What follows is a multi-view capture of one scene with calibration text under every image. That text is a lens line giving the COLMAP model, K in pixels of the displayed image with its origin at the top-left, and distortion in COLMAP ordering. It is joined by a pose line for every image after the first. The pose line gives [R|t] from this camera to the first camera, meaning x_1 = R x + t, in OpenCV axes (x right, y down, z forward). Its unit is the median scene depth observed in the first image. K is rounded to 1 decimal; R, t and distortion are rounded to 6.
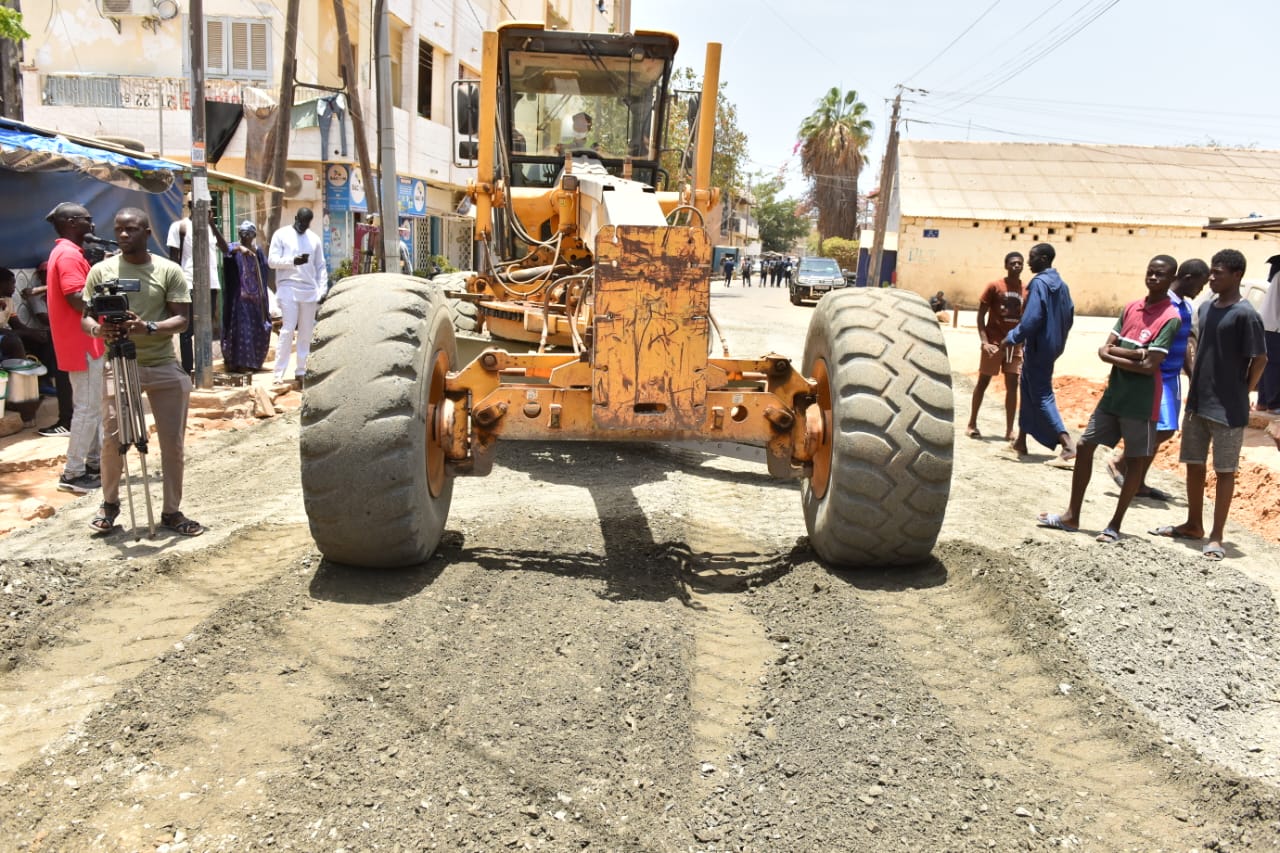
lens RADIAL K [[984.9, 0, 640.4], [0, 984.9, 429.4], [0, 0, 1]] dist [-0.017473, 0.000442]
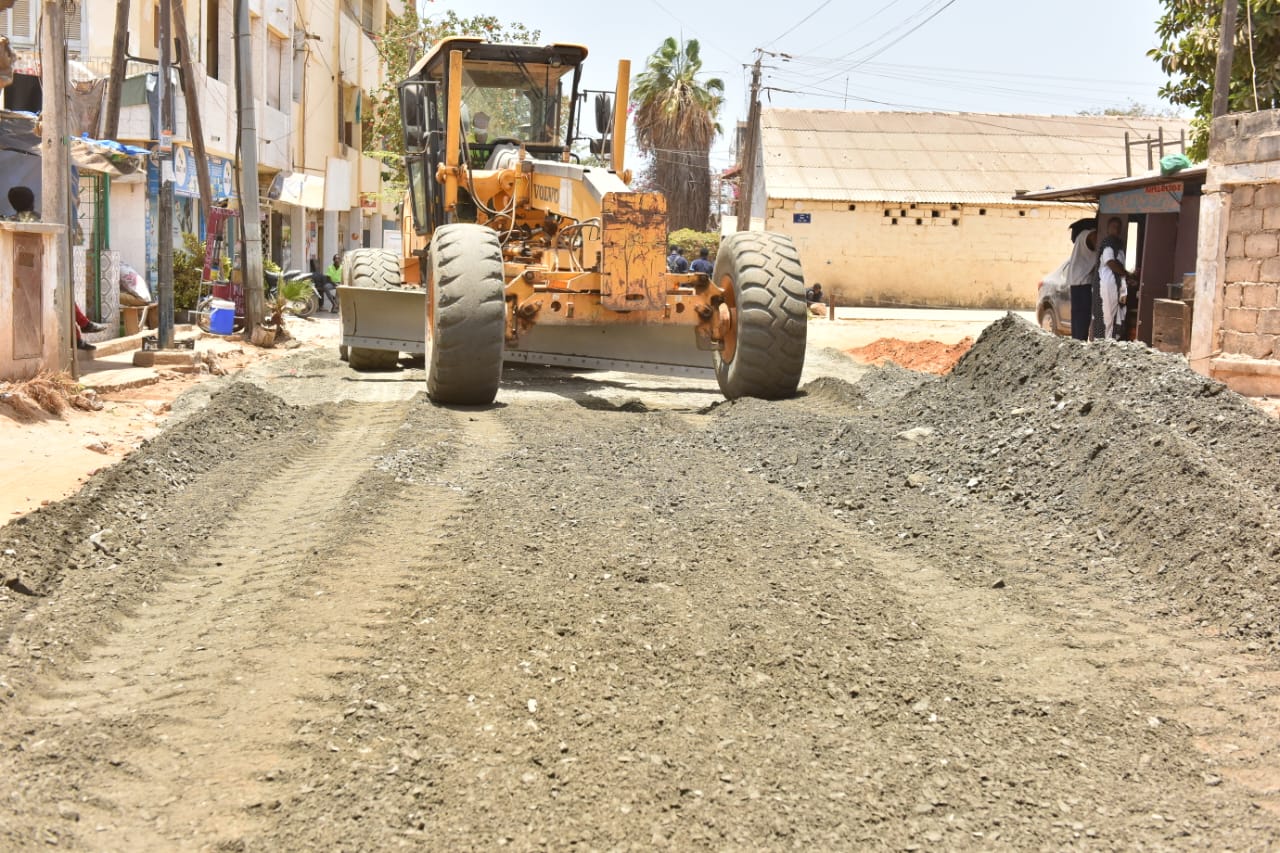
lens RADIAL K [[1409.0, 0, 639.4], [0, 1409.0, 425.3], [0, 0, 1]] dist [0.016796, 0.000000]
pose [[0.986335, -0.033907, 0.161227, -0.155037], [0.043334, 0.997528, -0.055319, 0.135611], [-0.158953, 0.061550, 0.985366, -0.567735]]
